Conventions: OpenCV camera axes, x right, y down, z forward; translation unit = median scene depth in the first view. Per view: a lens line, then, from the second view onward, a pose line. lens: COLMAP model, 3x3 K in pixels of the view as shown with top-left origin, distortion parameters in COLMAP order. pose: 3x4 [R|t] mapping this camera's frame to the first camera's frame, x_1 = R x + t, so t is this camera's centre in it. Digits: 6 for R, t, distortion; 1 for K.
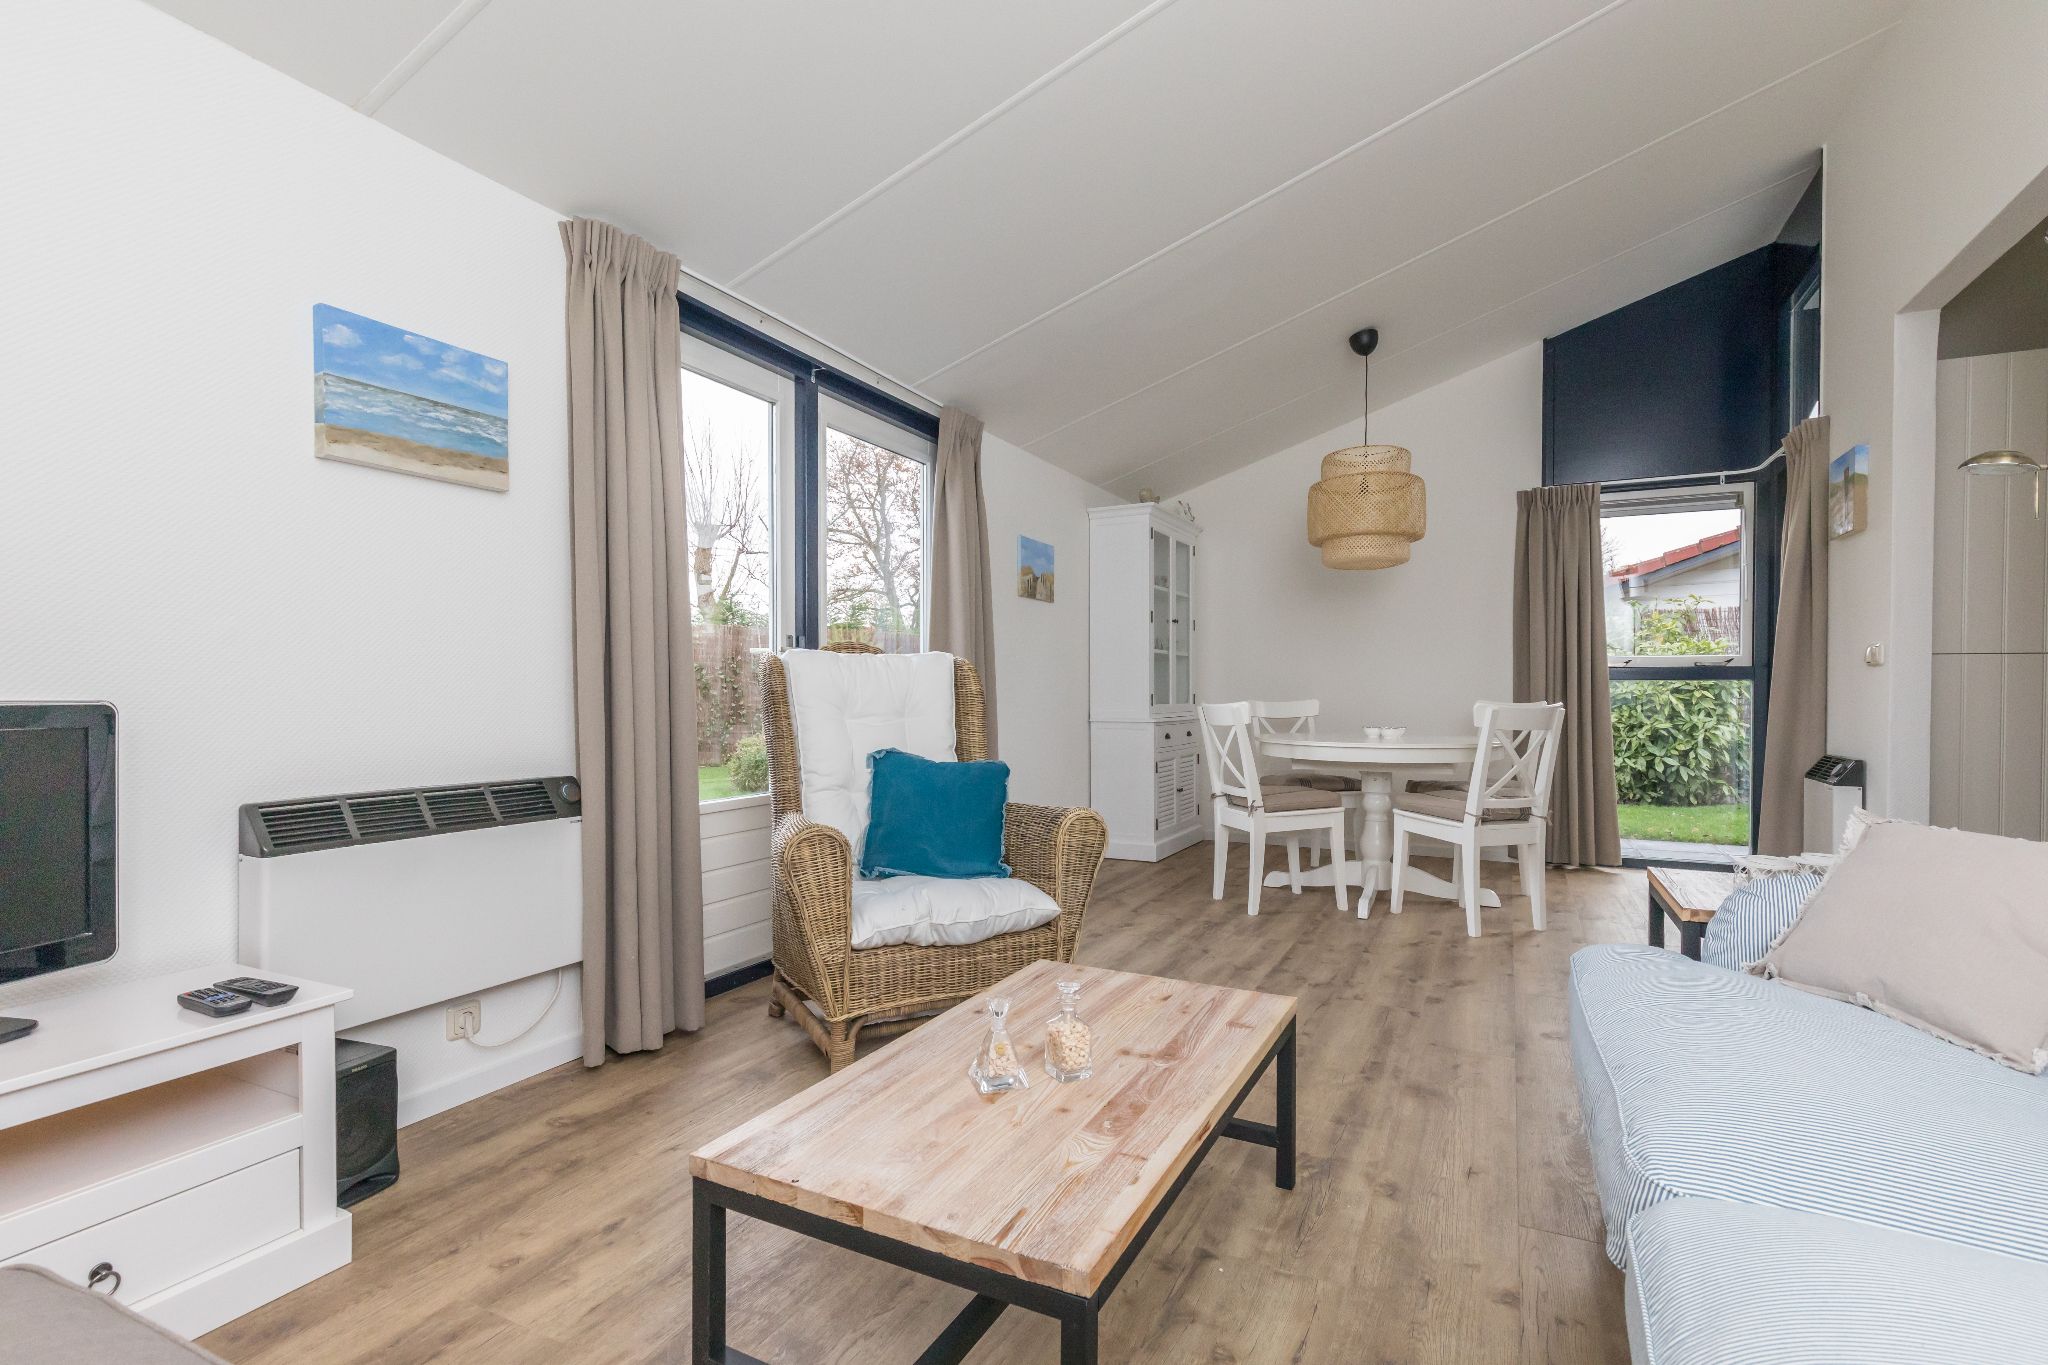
lens RADIAL K [[948.6, 0, 1024.0], [0, 948.6, 682.5], [0, 0, 1]] dist [0.000476, 0.000024]
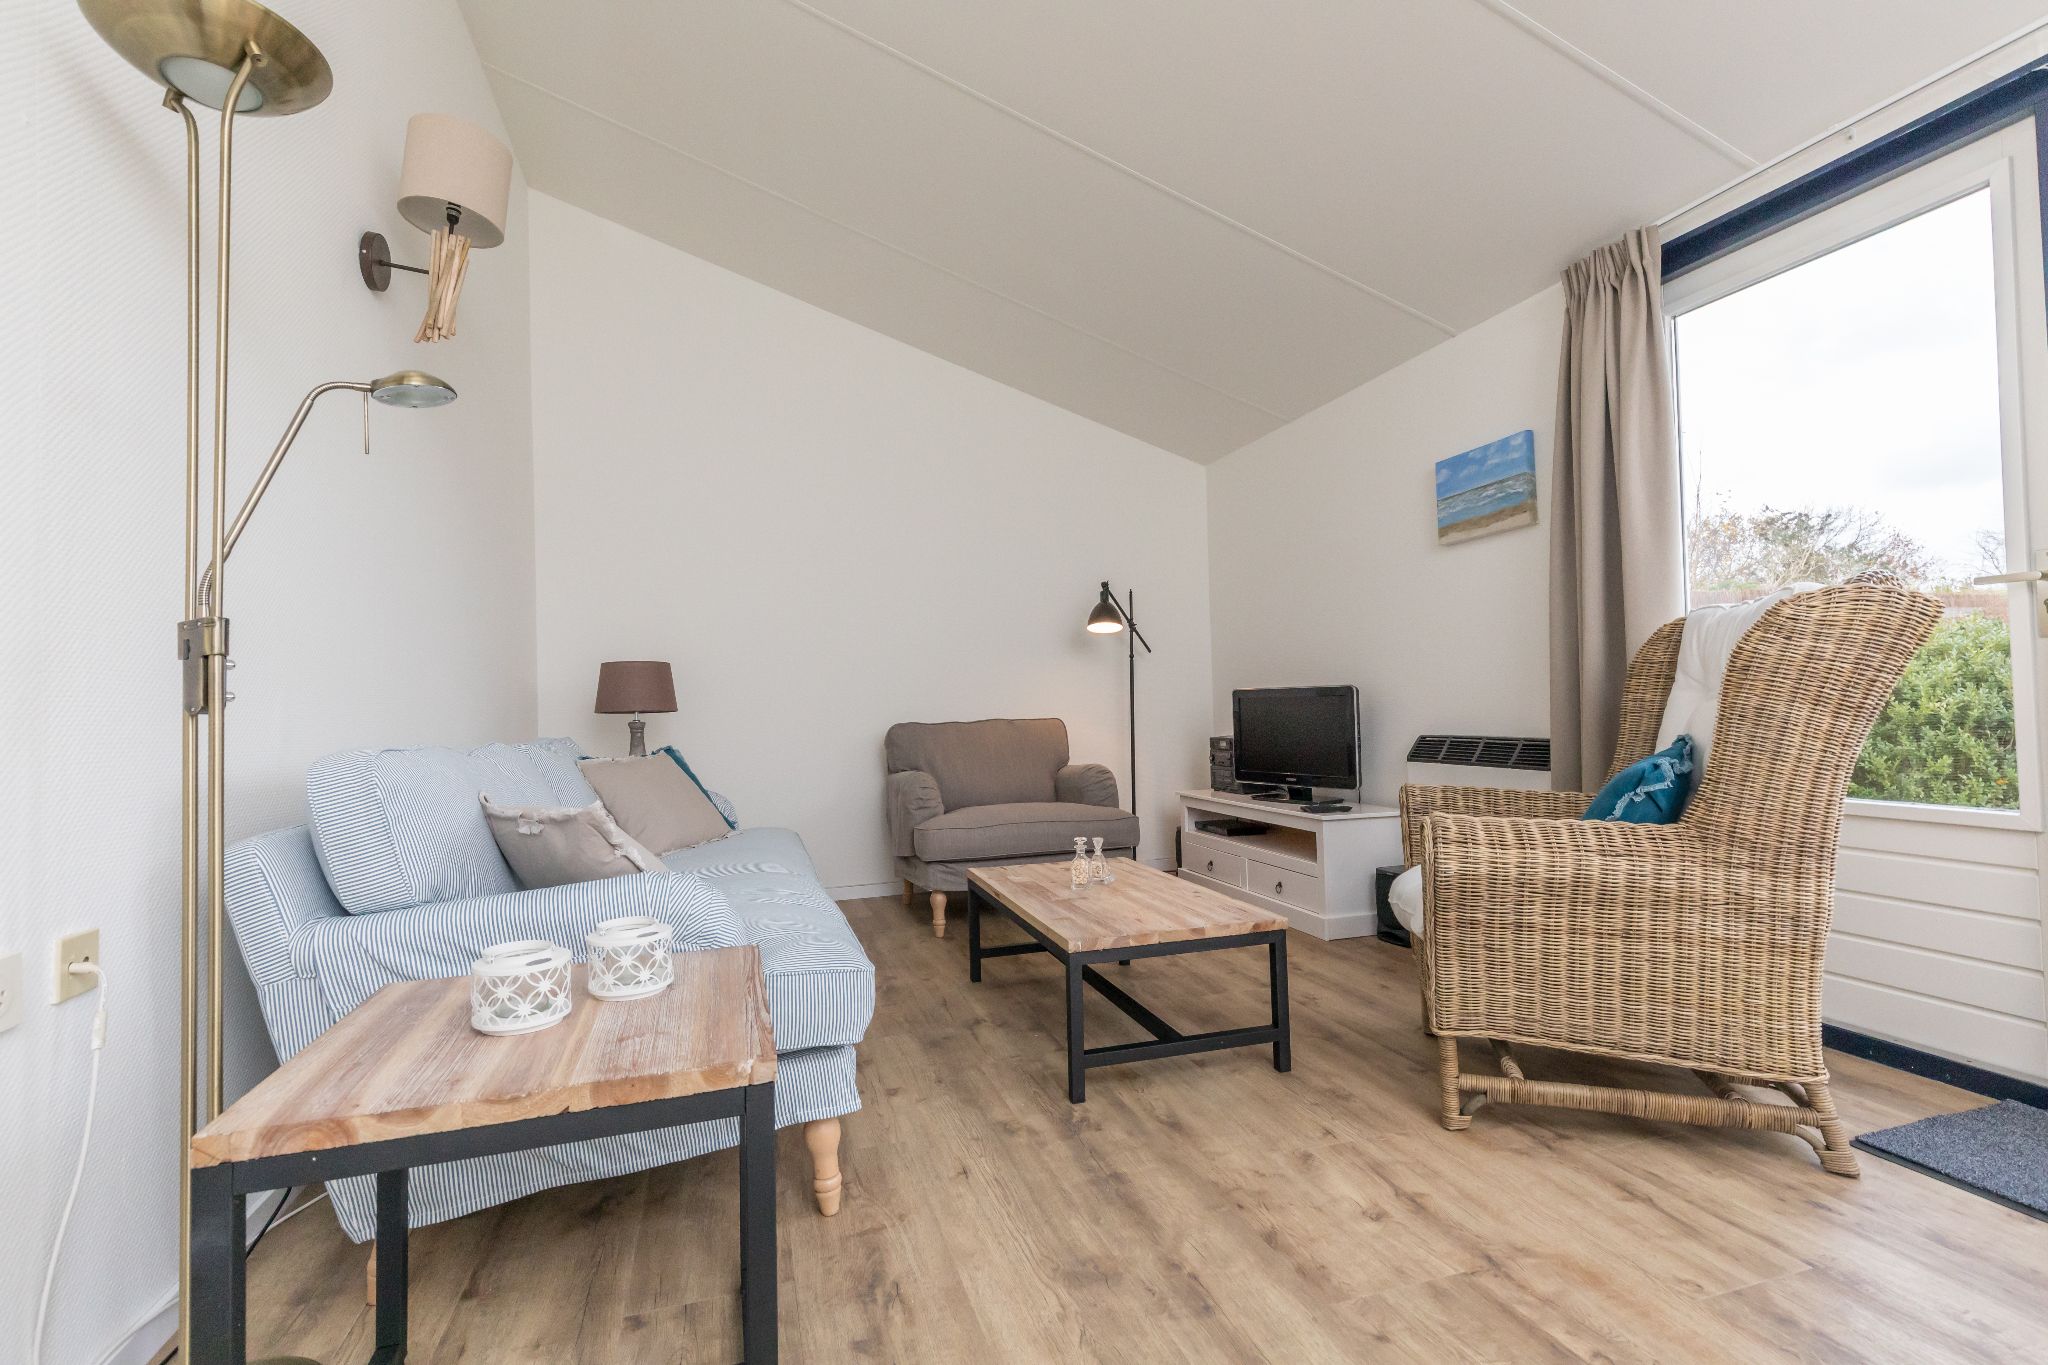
lens RADIAL K [[948.6, 0, 1024.0], [0, 948.6, 682.5], [0, 0, 1]] dist [0.000476, 0.000024]
pose [[-0.714515, -0.002117, -0.699617, 1.008410], [0.030608, 0.998943, -0.034282, 0.052250], [0.698951, -0.045908, -0.713695, 1.606041]]
